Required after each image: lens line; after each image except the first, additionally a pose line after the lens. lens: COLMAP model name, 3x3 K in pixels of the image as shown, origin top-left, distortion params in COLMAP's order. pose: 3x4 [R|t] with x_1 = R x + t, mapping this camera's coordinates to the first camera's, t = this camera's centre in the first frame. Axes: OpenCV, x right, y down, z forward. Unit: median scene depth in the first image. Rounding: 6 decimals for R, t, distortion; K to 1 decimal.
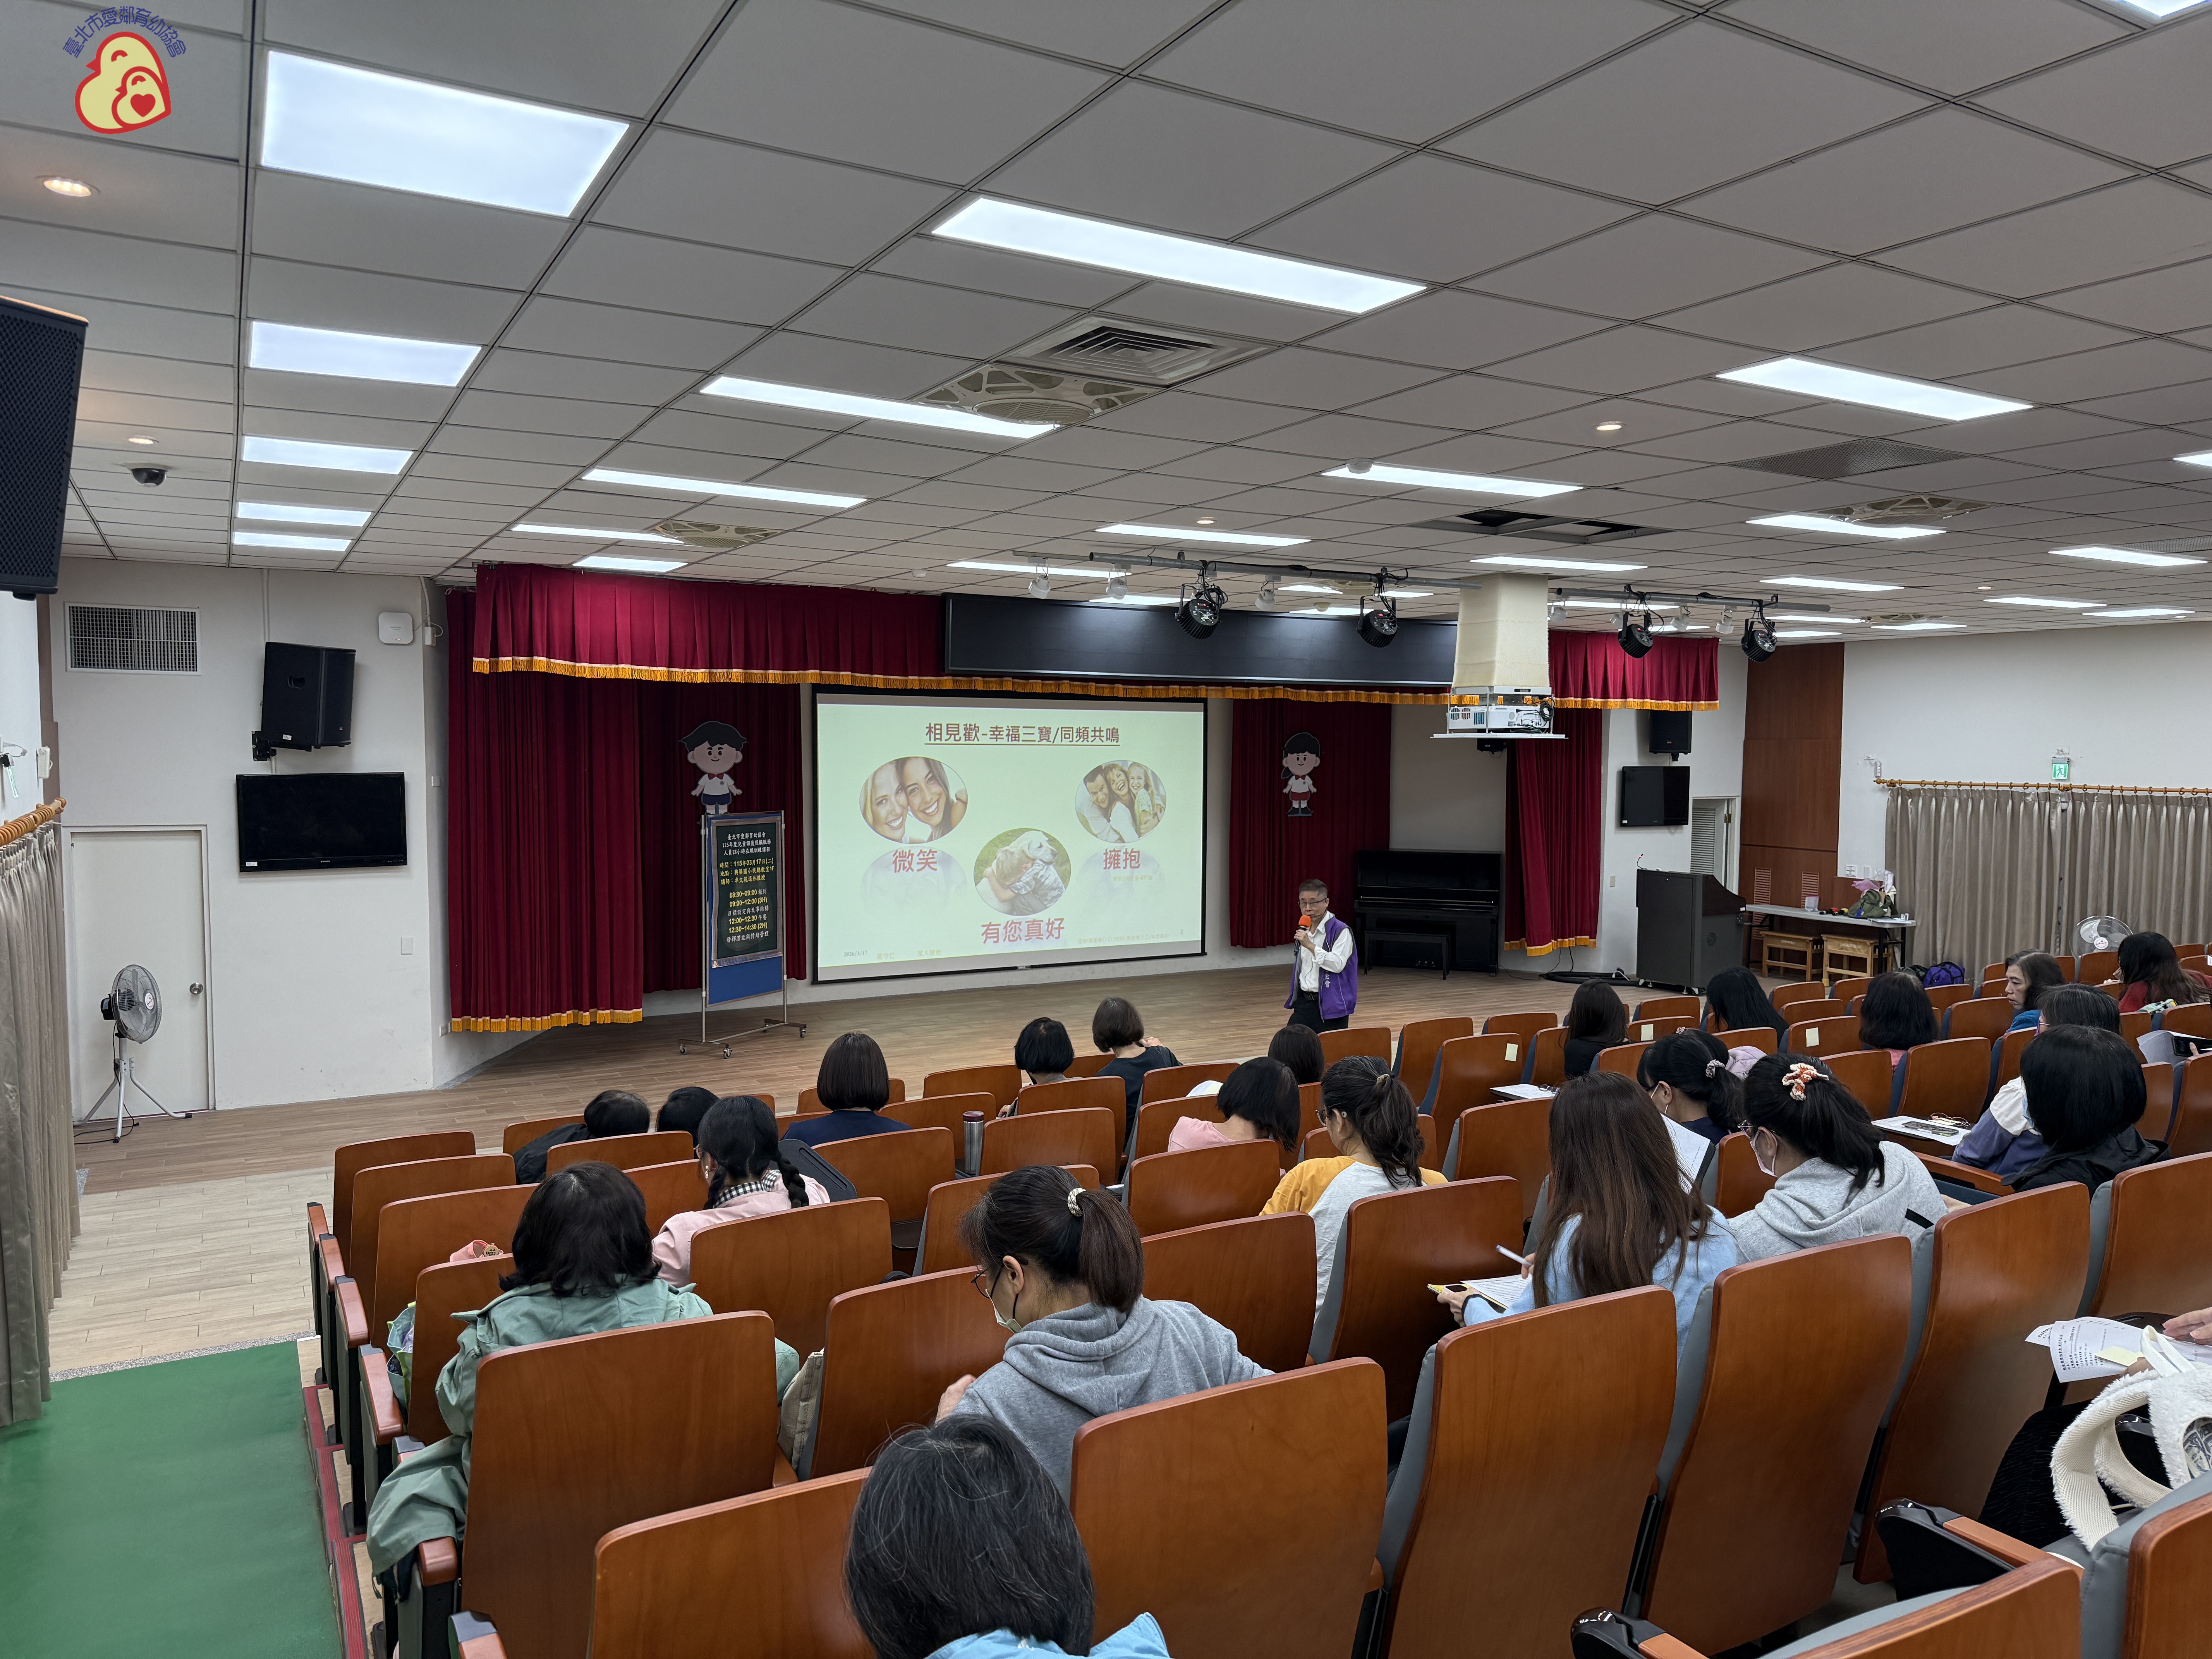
lens RADIAL K [[1557.6, 0, 1103.2], [0, 1557.6, 828.4], [0, 0, 1]] dist [0.080595, -0.089818]
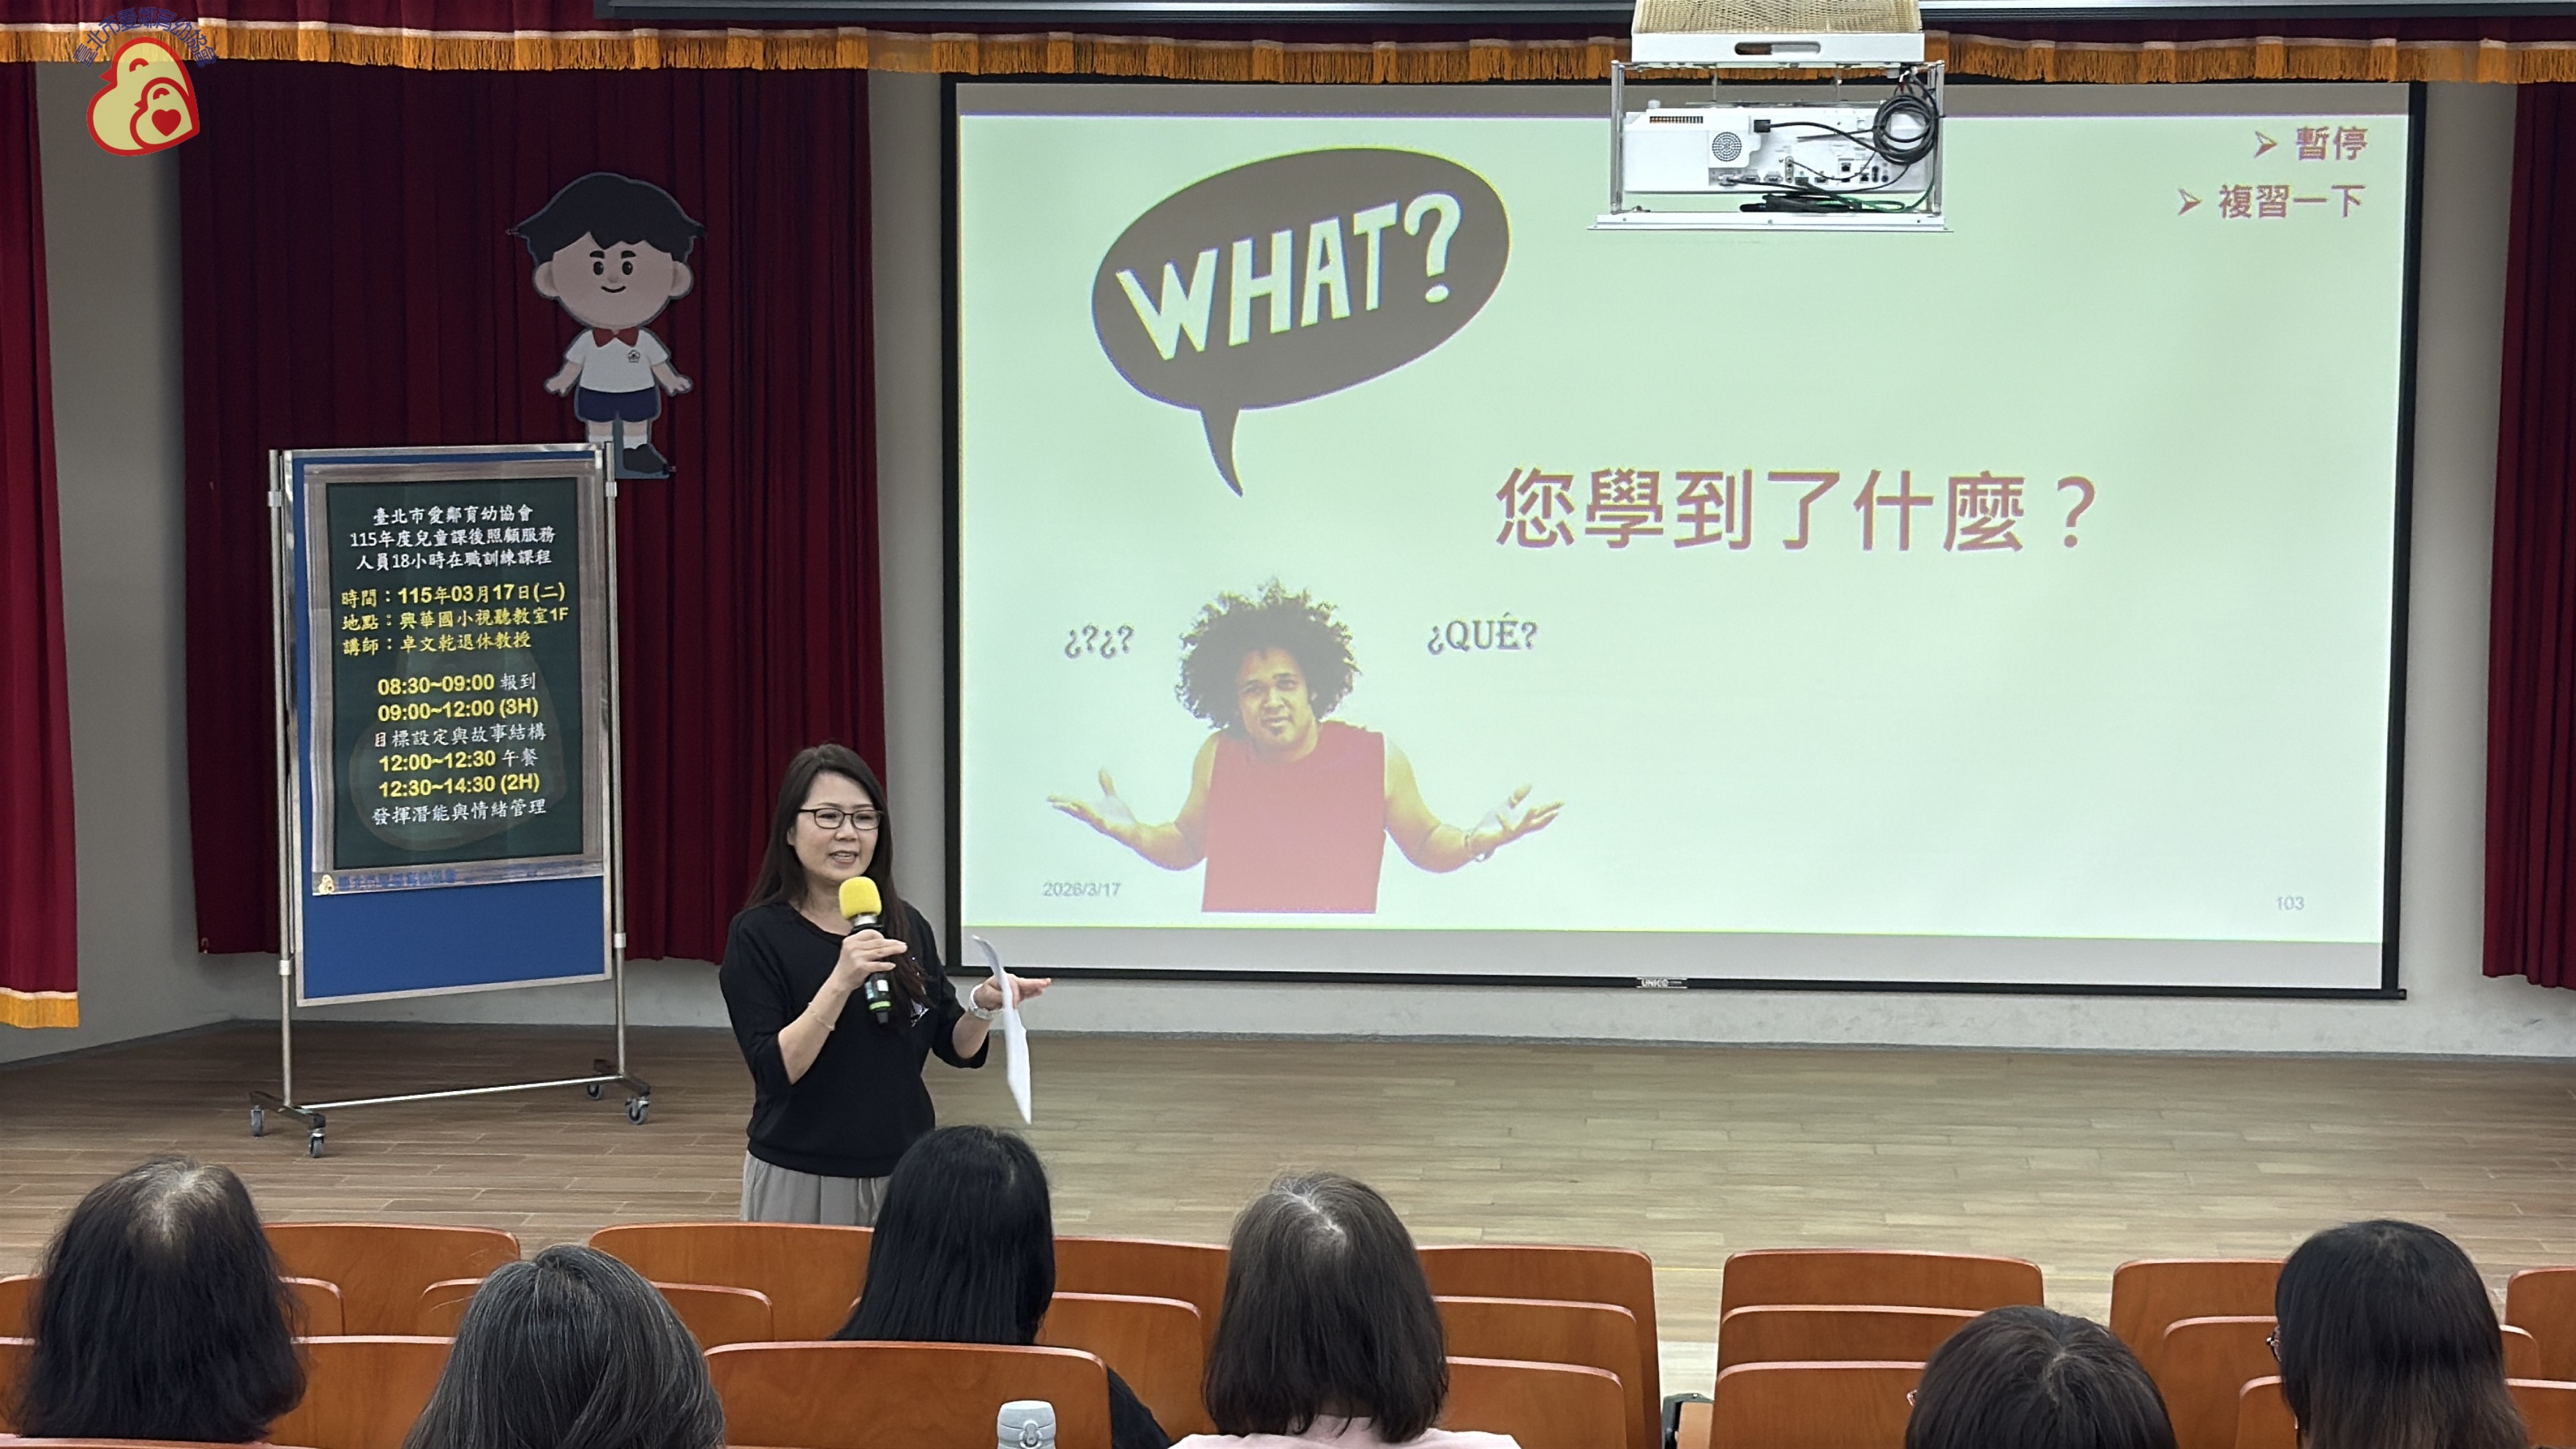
lens RADIAL K [[5015.4, 0, 1324.9], [0, 5015.4, 849.8], [0, 0, 1]] dist [0.108433, 0.000000]
pose [[0.828135, 0.067674, -0.556428, 0.522973], [-0.028202, 0.996458, 0.079219, -0.014103], [0.559818, -0.049912, 0.827111, 0.192303]]
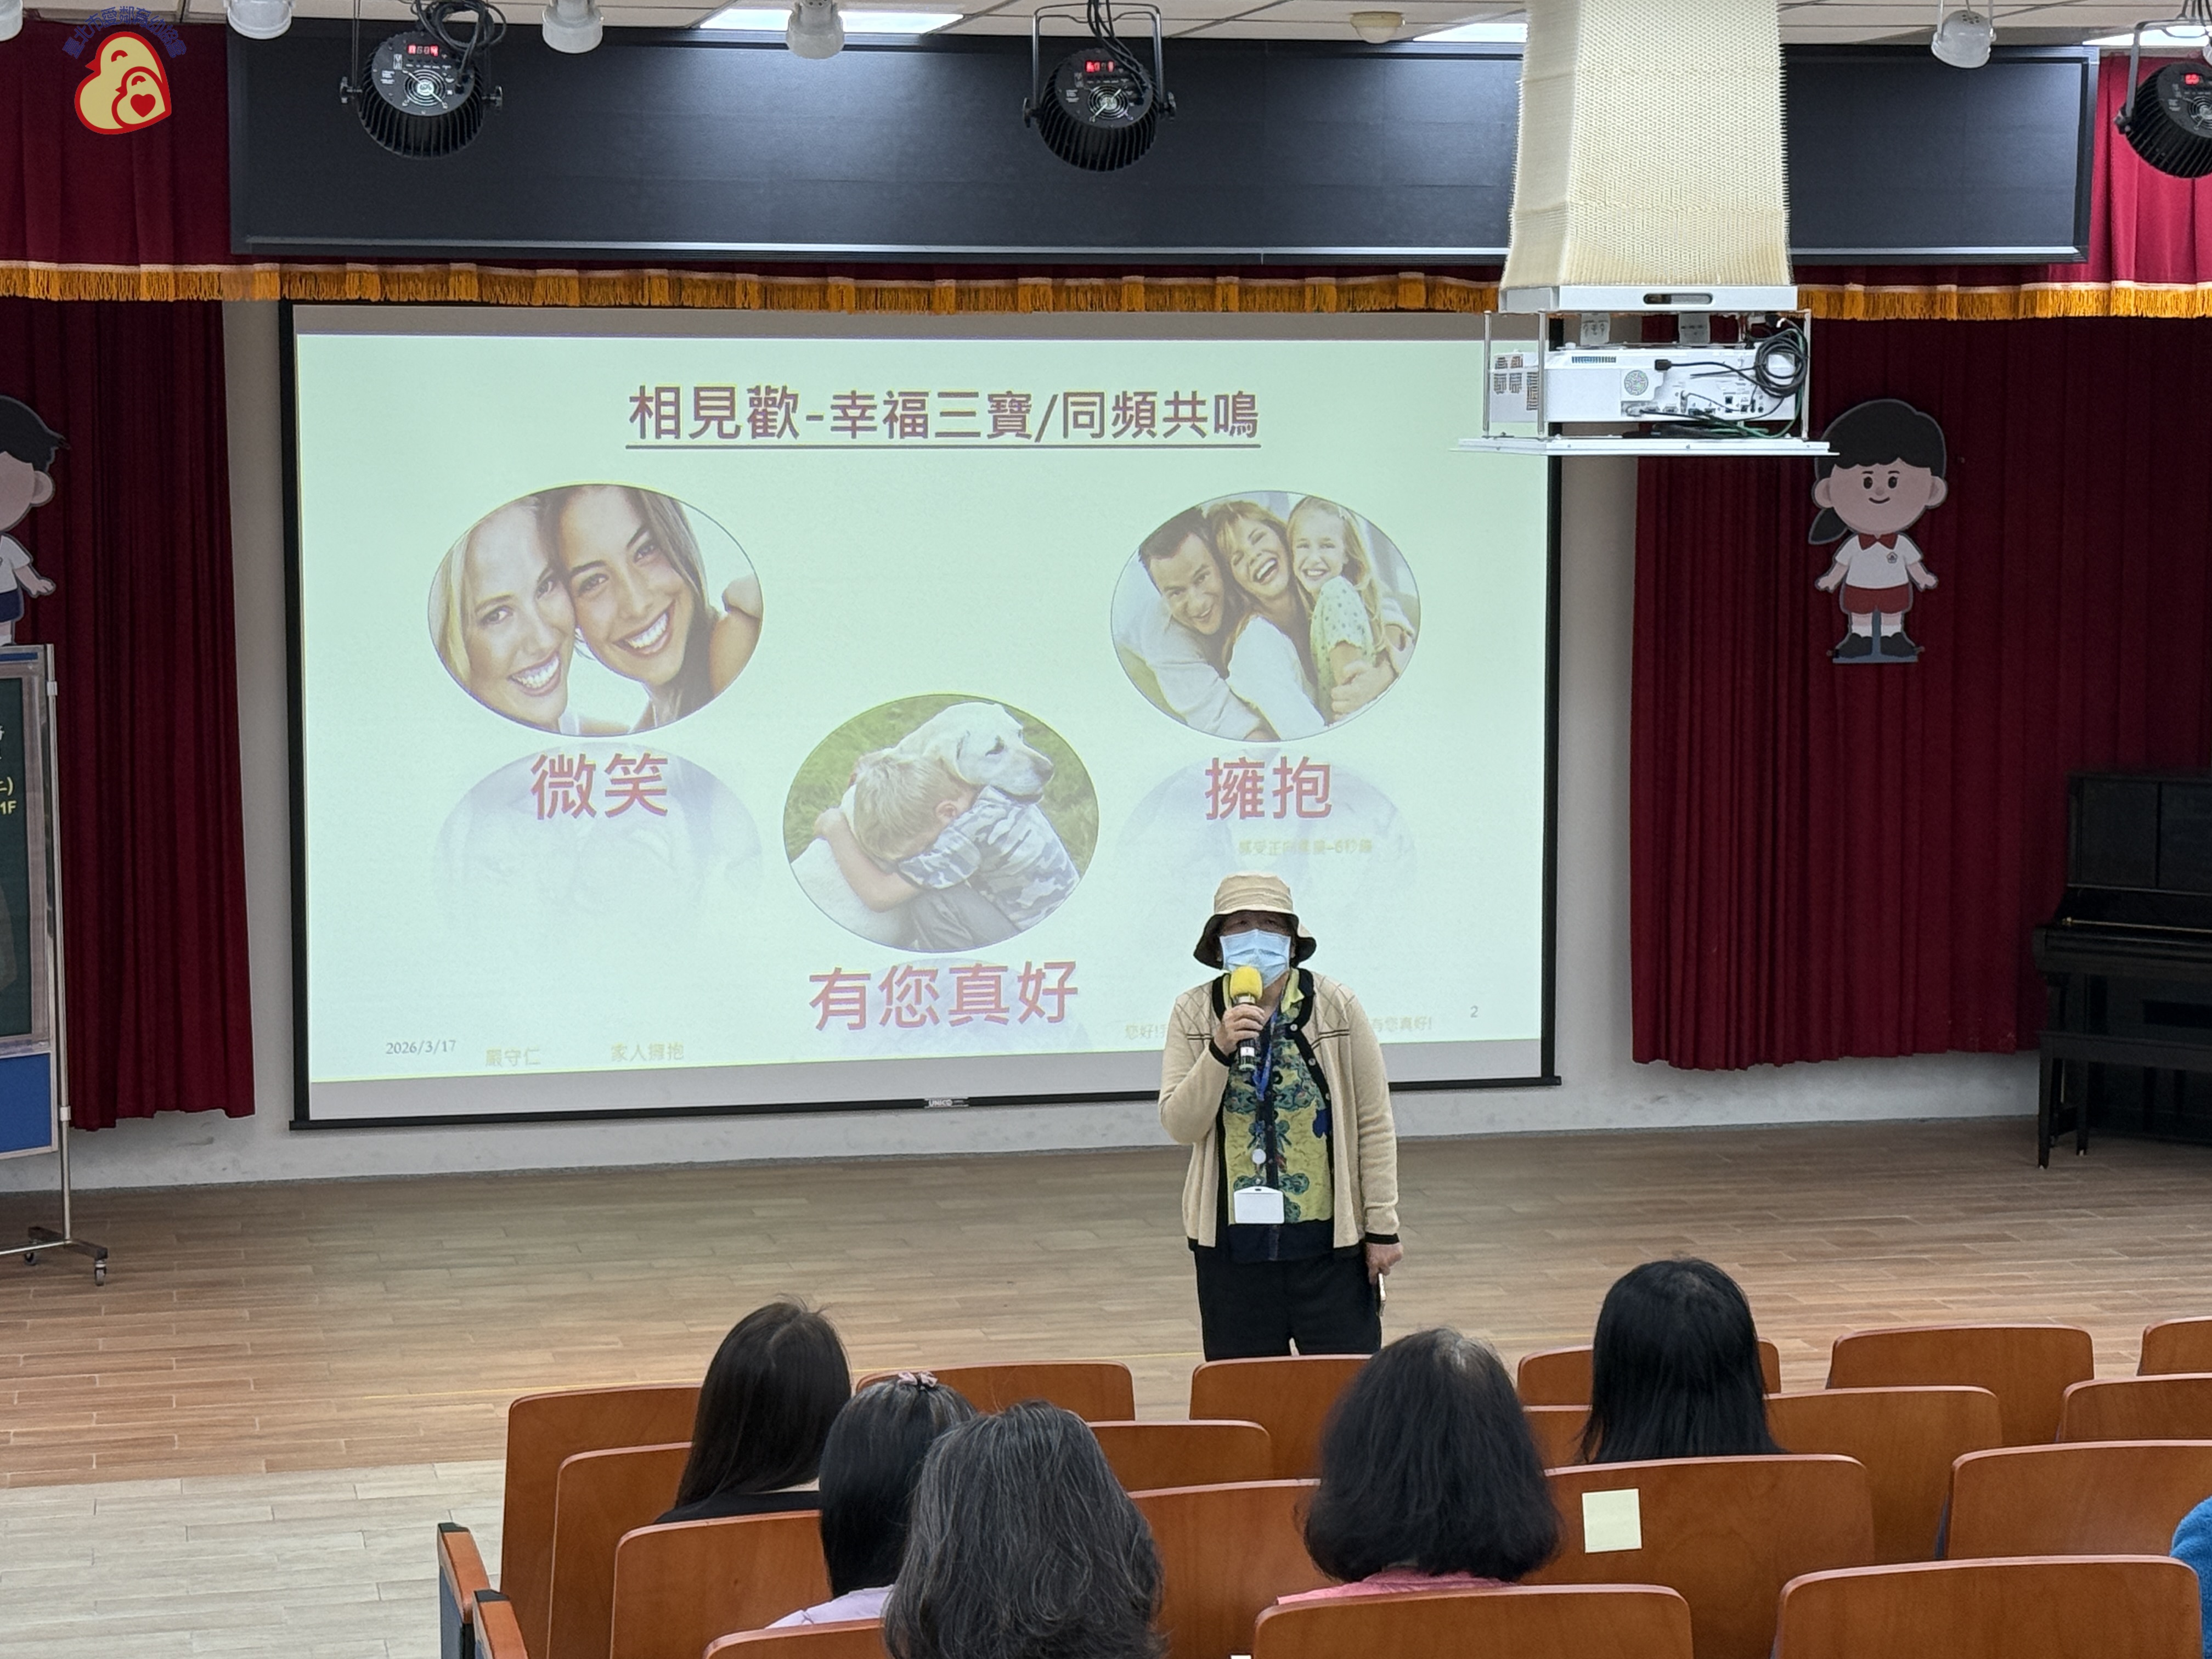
lens RADIAL K [[4471.5, 0, 1119.2], [0, 4471.5, 877.3], [0, 0, 1]] dist [0.106002, 0.000000]
pose [[0.956855, 0.024724, -0.289511, 0.321081], [-0.009344, 0.998476, 0.054385, -0.016350], [0.290414, -0.049334, 0.955628, 0.093550]]
